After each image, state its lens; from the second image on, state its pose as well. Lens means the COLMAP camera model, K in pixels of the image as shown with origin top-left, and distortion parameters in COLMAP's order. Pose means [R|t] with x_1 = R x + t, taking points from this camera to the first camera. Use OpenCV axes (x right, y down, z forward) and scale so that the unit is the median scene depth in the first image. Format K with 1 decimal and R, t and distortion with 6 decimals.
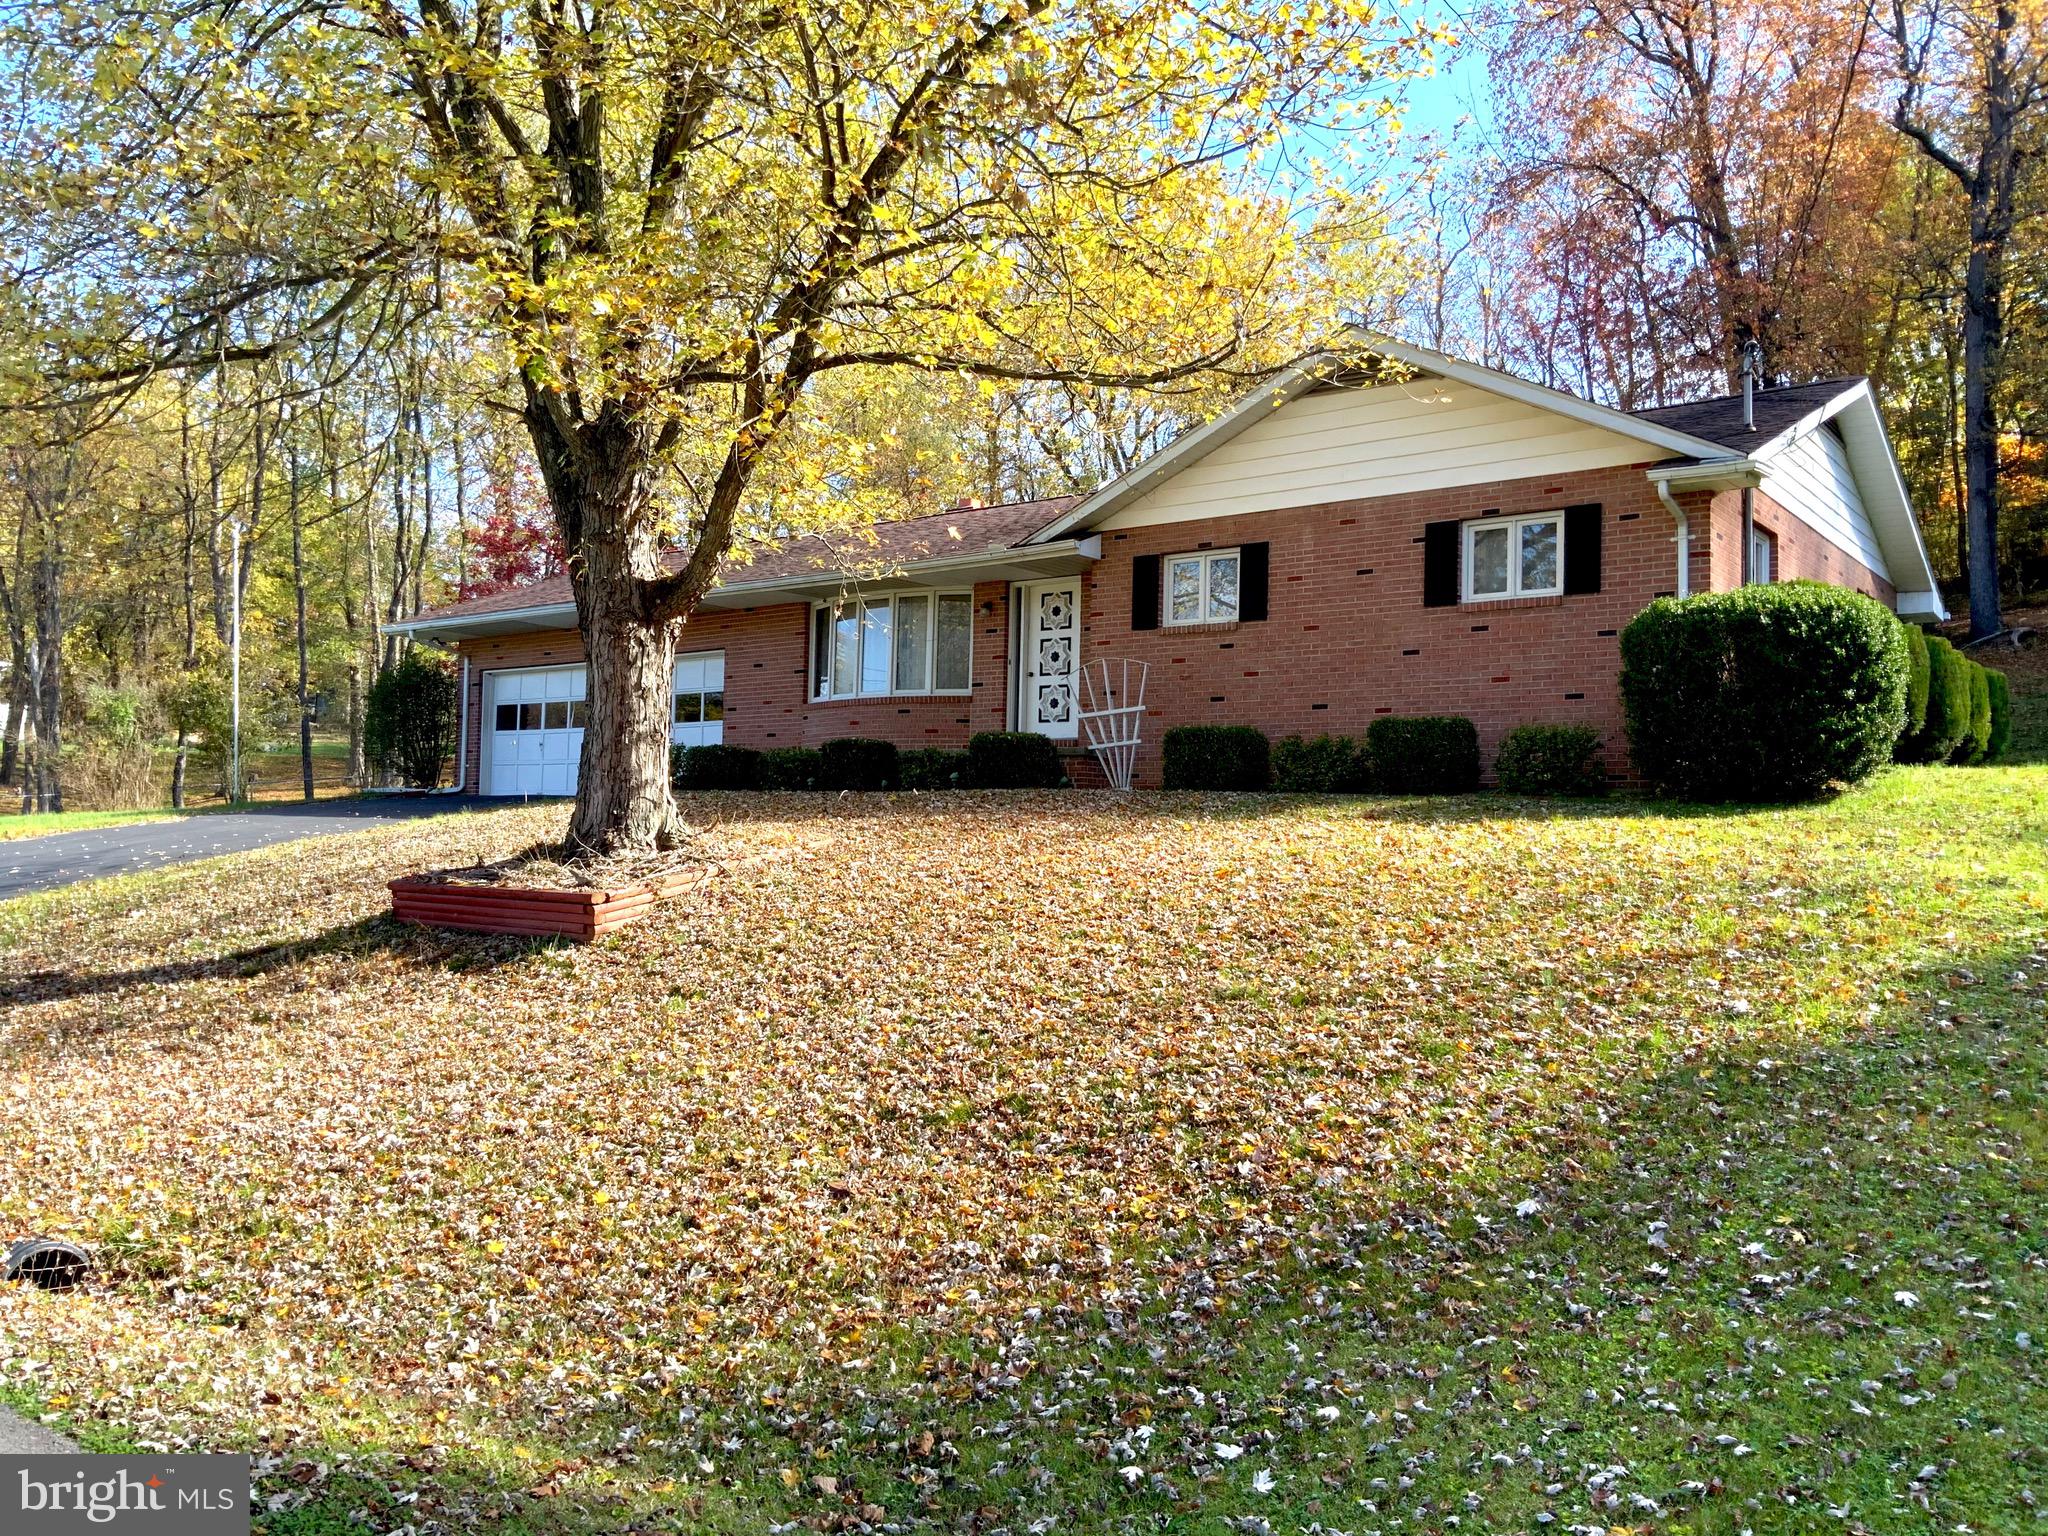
lens RADIAL K [[1680.6, 0, 1018.8], [0, 1680.6, 759.0], [0, 0, 1]] dist [0.115176, -0.254299]
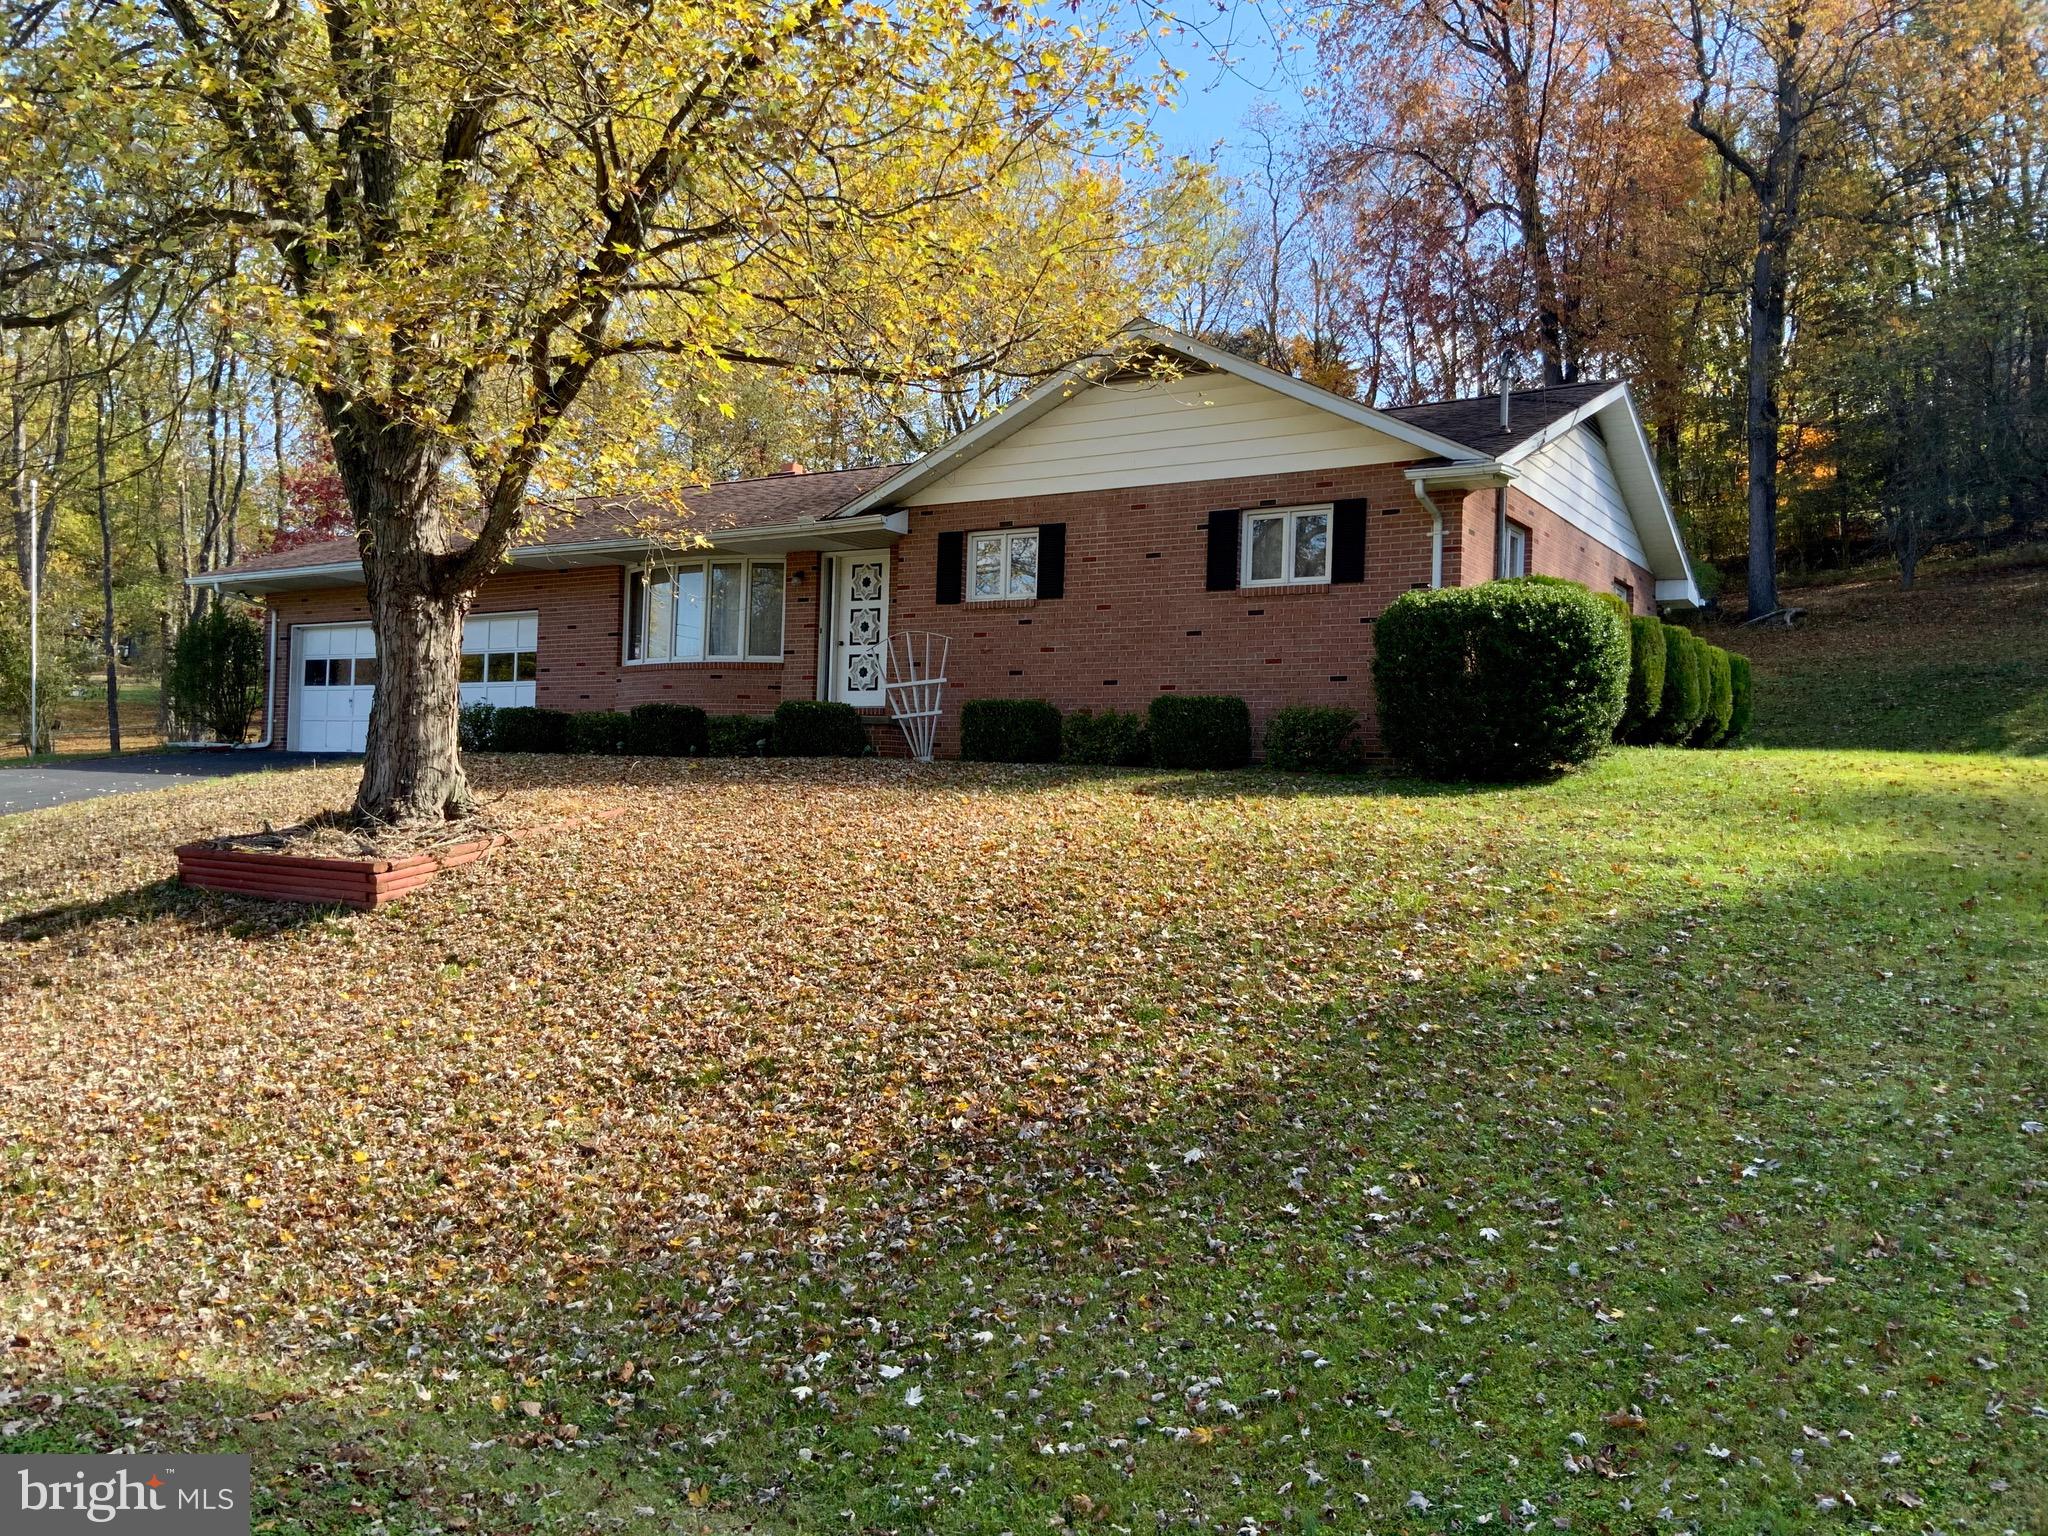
lens RADIAL K [[1680.6, 0, 1018.8], [0, 1680.6, 759.0], [0, 0, 1]] dist [0.115176, -0.254299]
pose [[0.996003, 0.011888, 0.088520, 0.054793], [-0.014379, 0.999517, 0.027551, -0.021205], [-0.088150, -0.028714, 0.995693, -0.074006]]
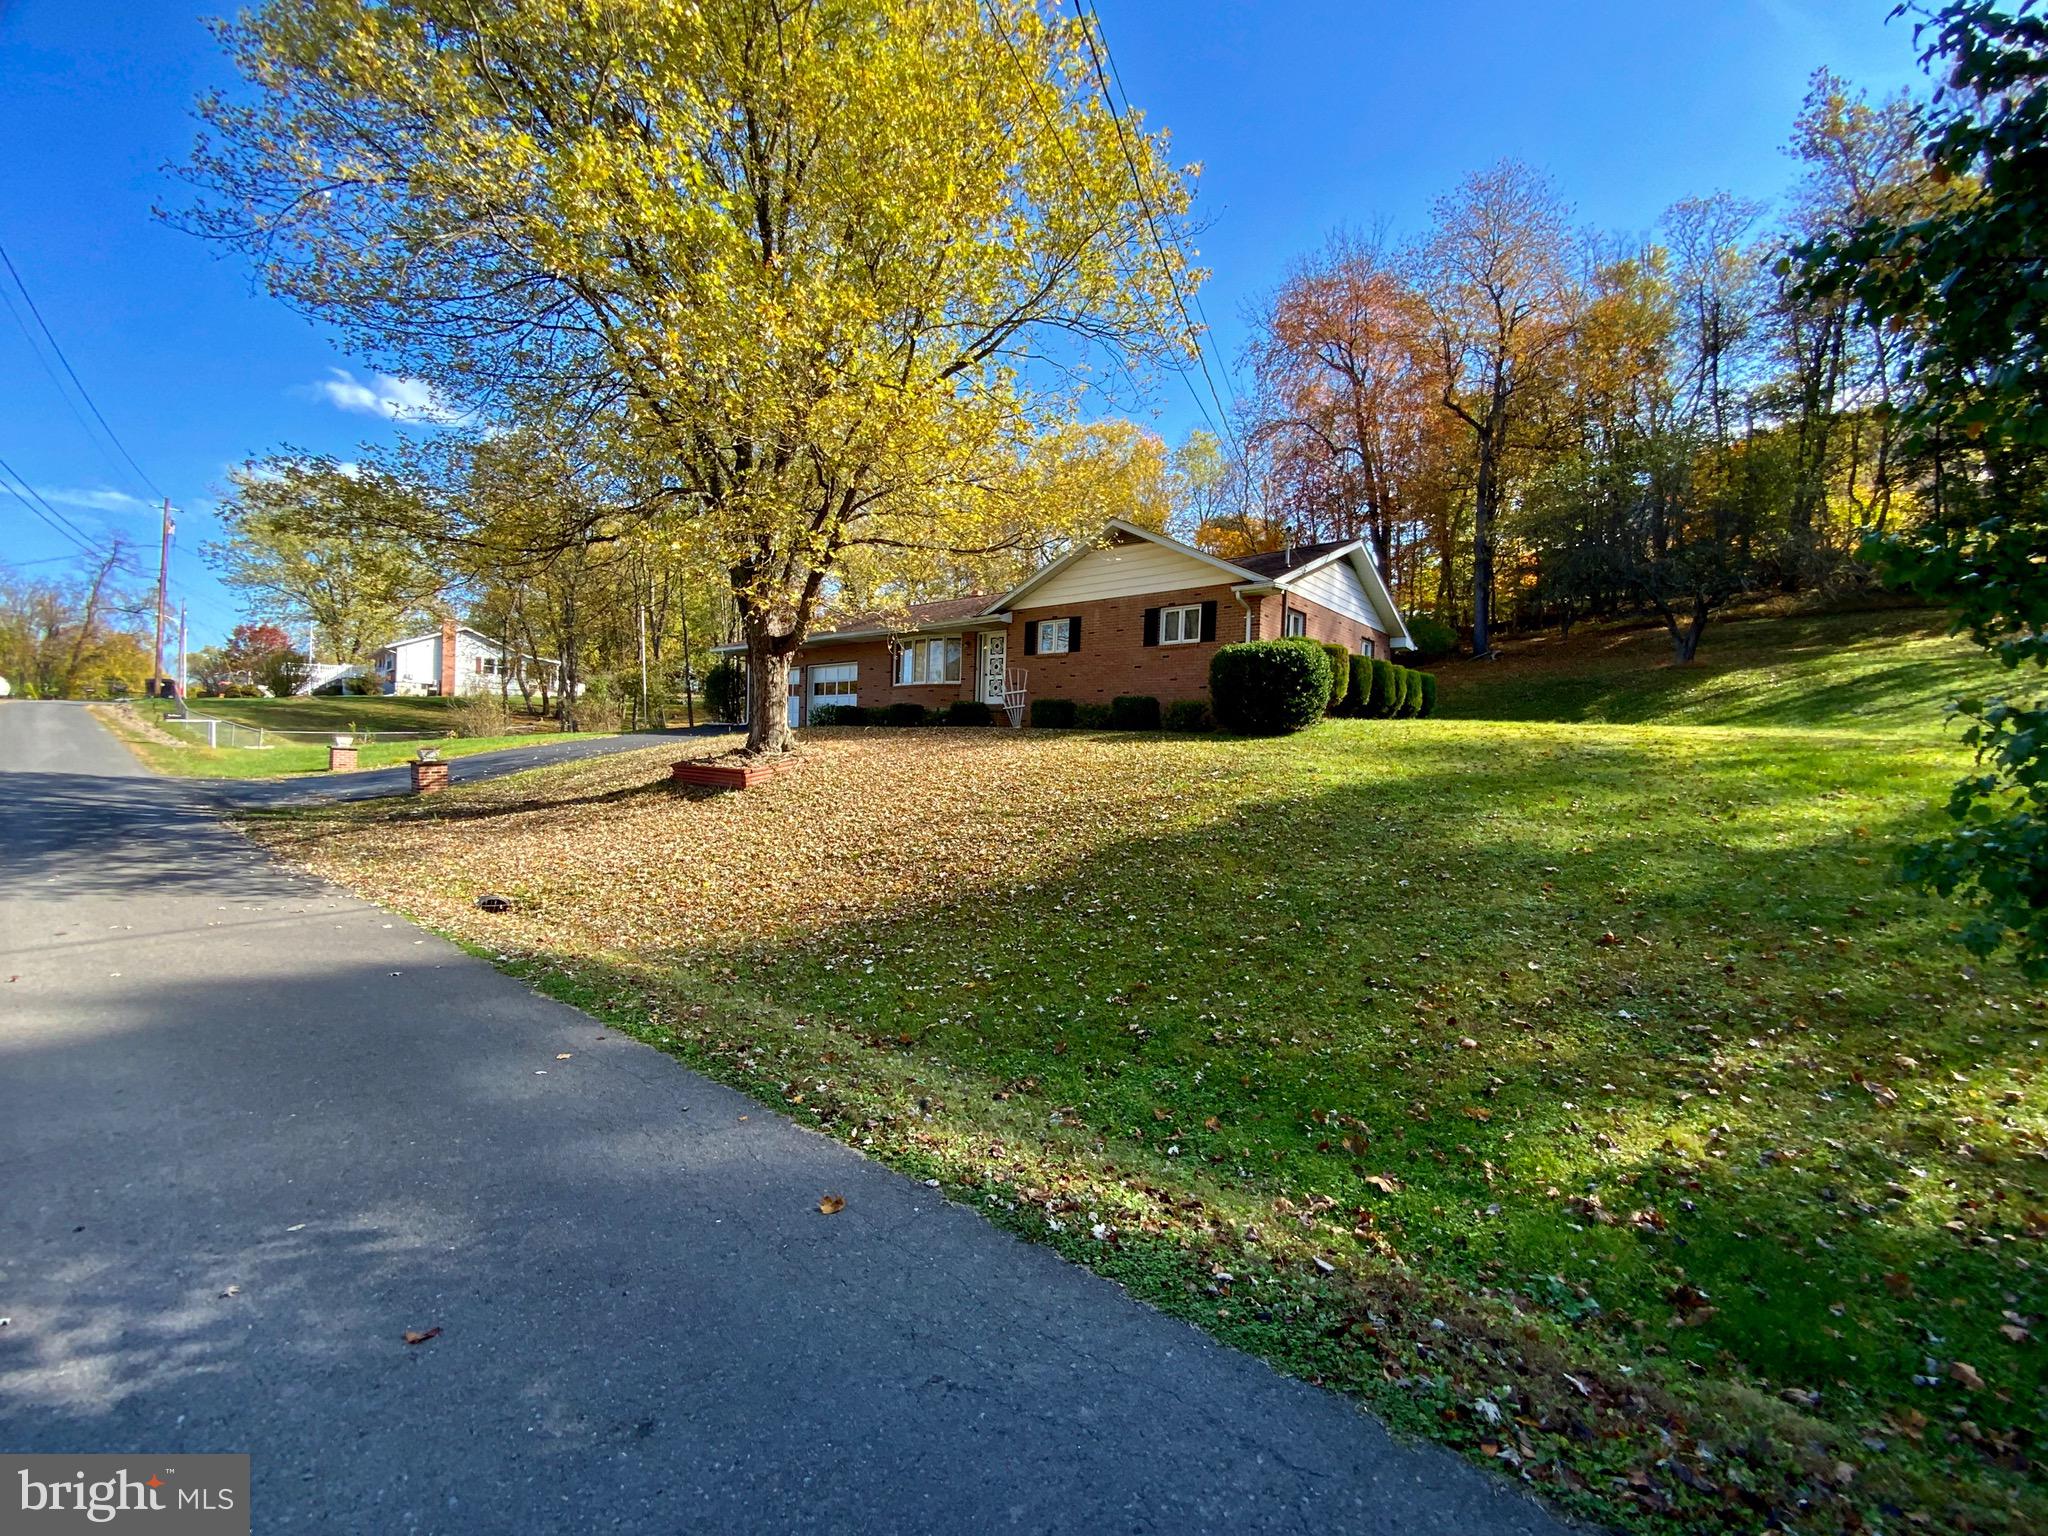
lens RADIAL K [[822.2, 0, 1031.9], [0, 822.2, 769.8], [0, 0, 1]] dist [0.035780, -0.000045]
pose [[0.999180, 0.009200, -0.039434, 0.241263], [-0.006324, 0.997351, 0.072462, -0.008926], [0.039996, -0.072154, 0.996591, -0.184150]]
